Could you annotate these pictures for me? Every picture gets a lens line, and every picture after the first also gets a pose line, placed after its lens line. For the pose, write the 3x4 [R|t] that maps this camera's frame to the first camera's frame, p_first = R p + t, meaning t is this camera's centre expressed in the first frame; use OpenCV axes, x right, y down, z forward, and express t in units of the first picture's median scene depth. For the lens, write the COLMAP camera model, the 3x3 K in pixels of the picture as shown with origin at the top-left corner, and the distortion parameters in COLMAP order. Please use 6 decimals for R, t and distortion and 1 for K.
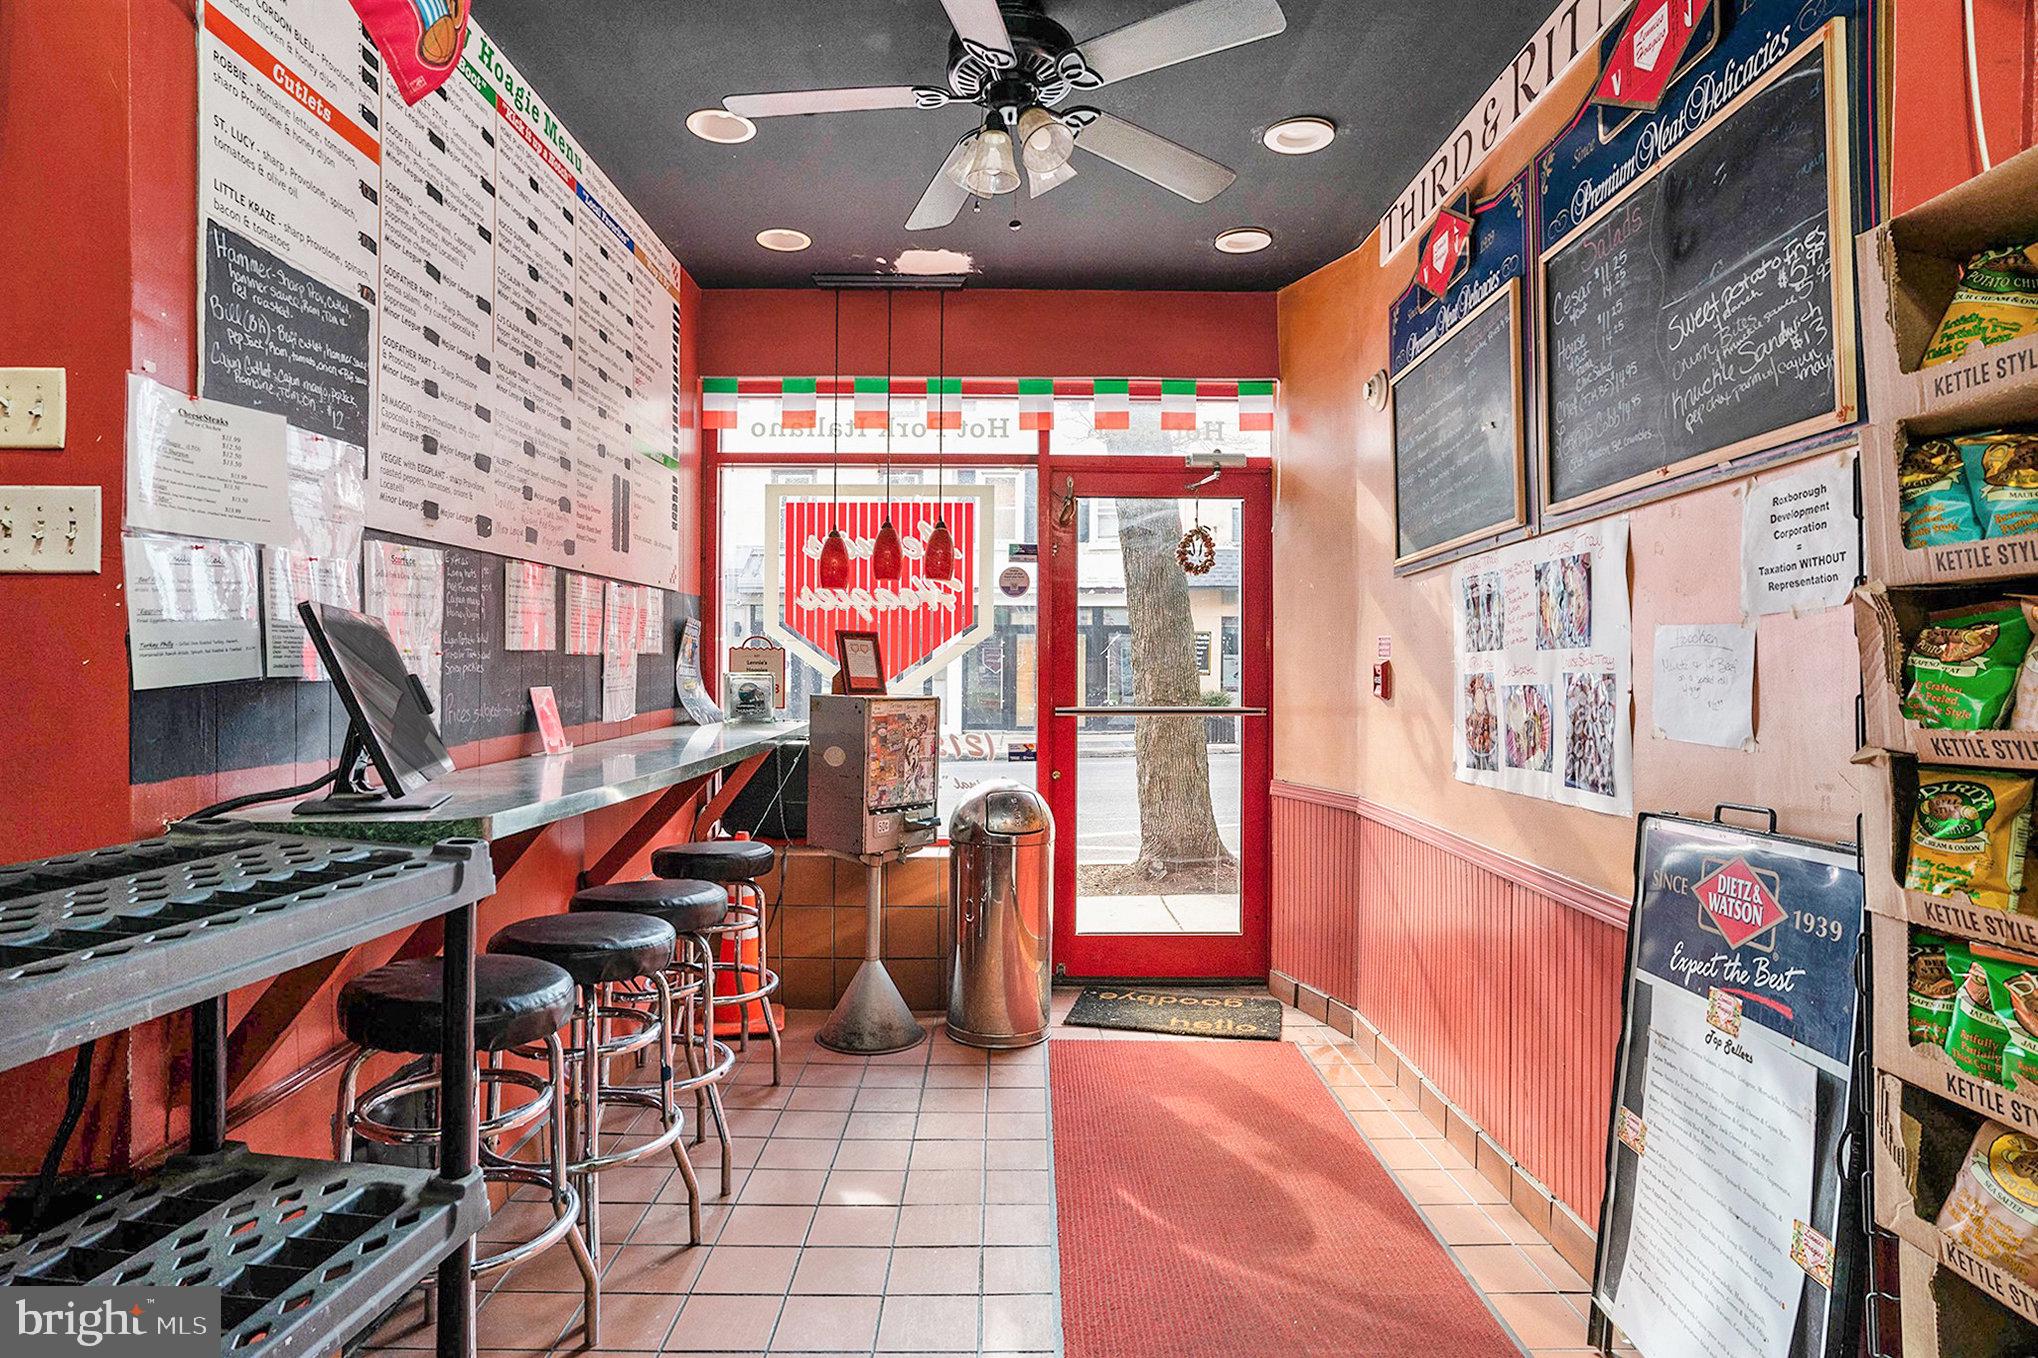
lens RADIAL K [[1124.7, 0, 1013.7], [0, 1124.7, 633.4], [0, 0, 1]] dist [-0.053358, 0.044013]
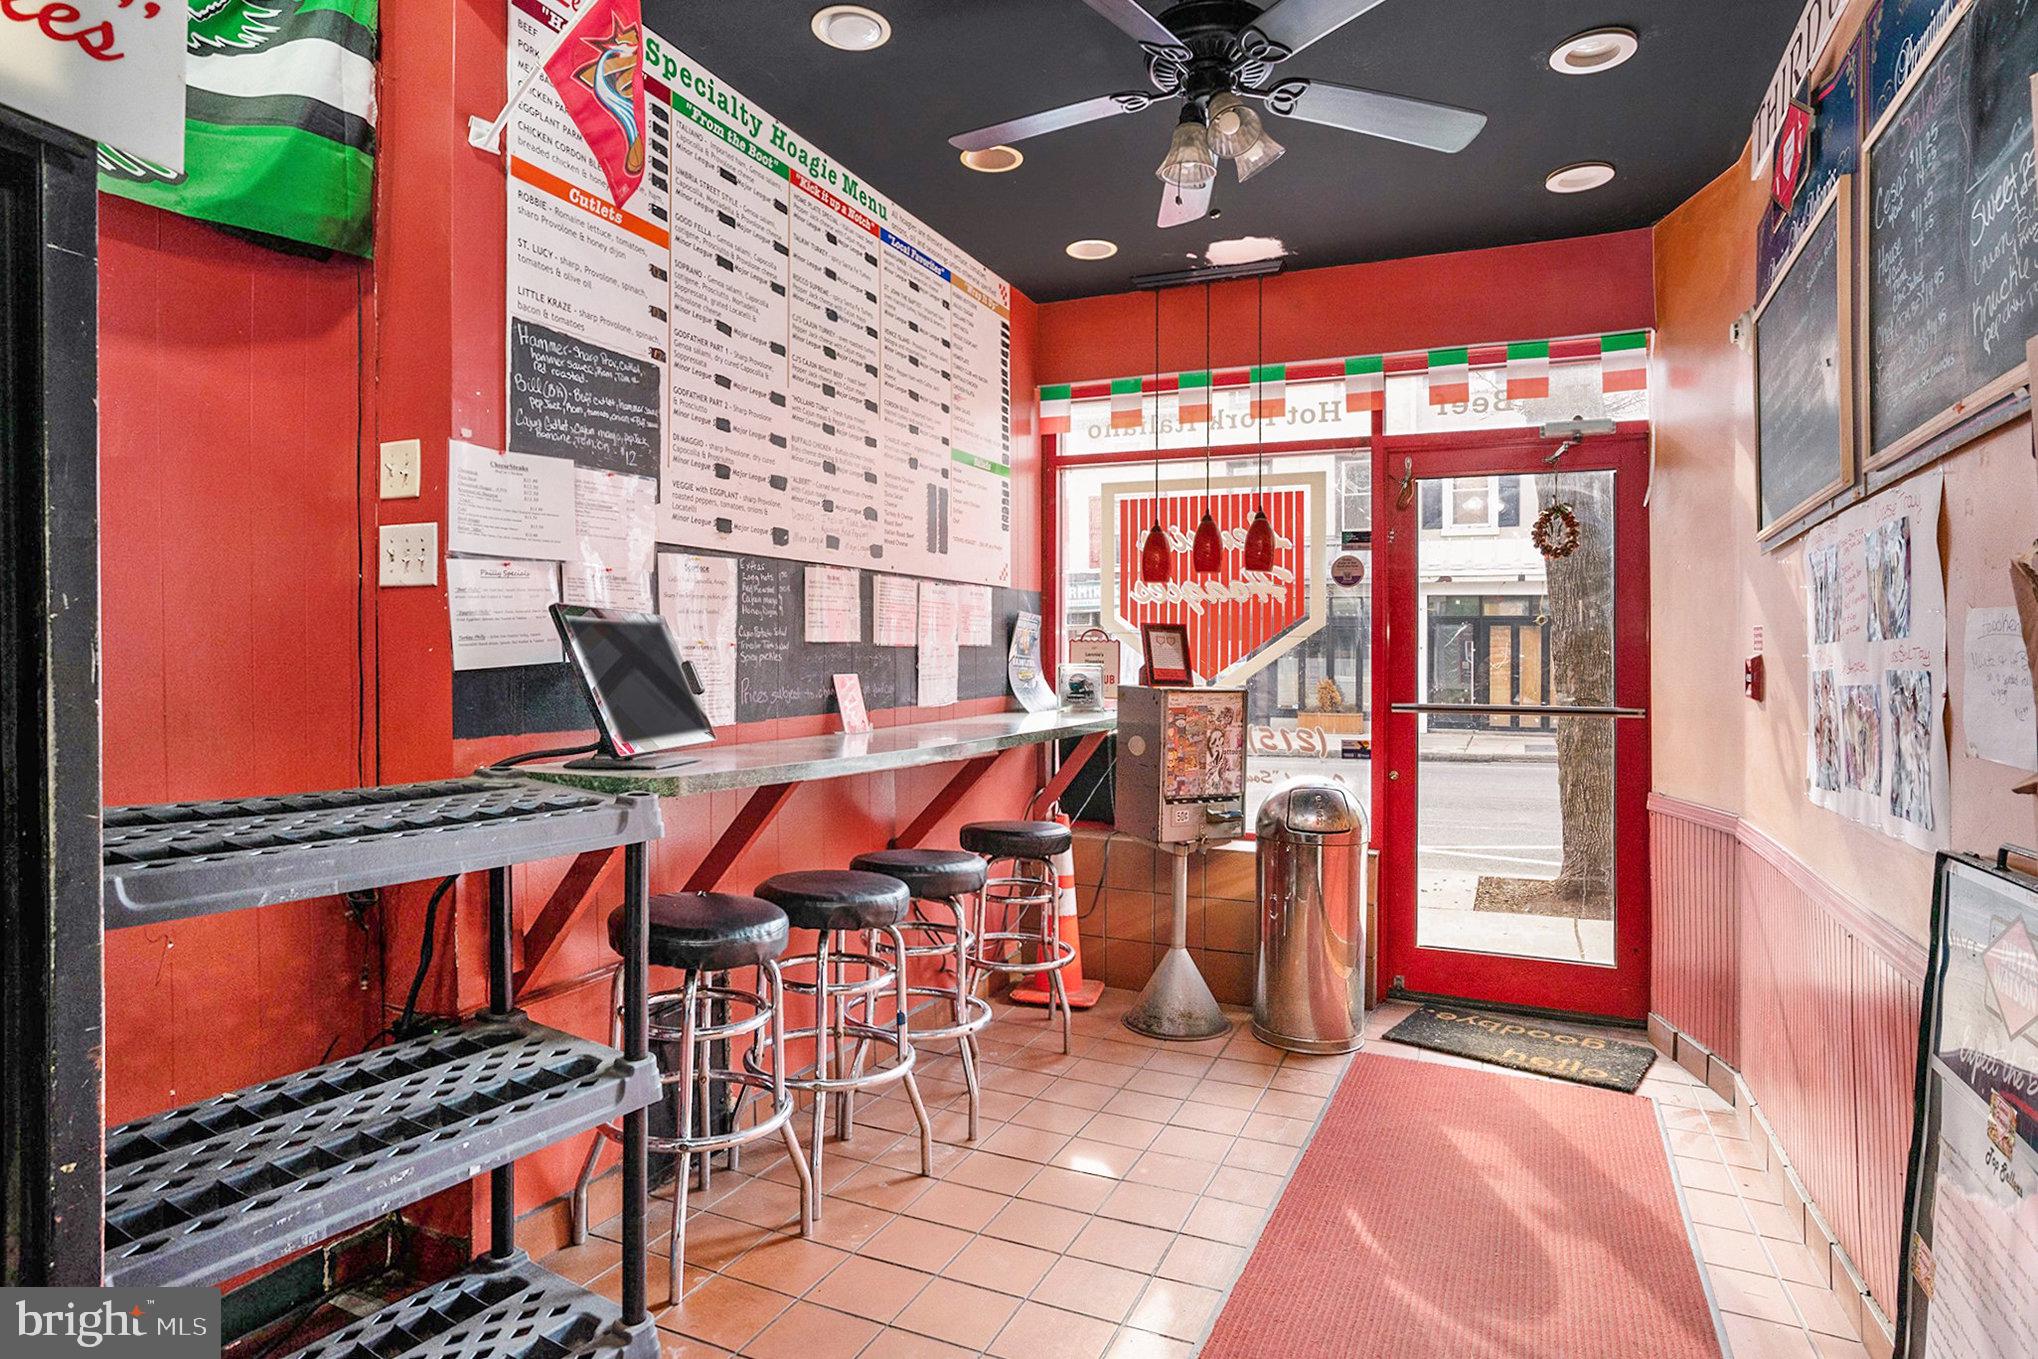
lens RADIAL K [[1135.2, 0, 1017.9], [0, 1135.2, 631.8], [0, 0, 1]] dist [-0.058788, 0.067467]
pose [[0.908546, -0.003509, -0.417770, 0.206977], [0.005253, 0.999982, 0.003024, 0.001822], [0.417752, -0.004942, 0.908548, 0.013007]]
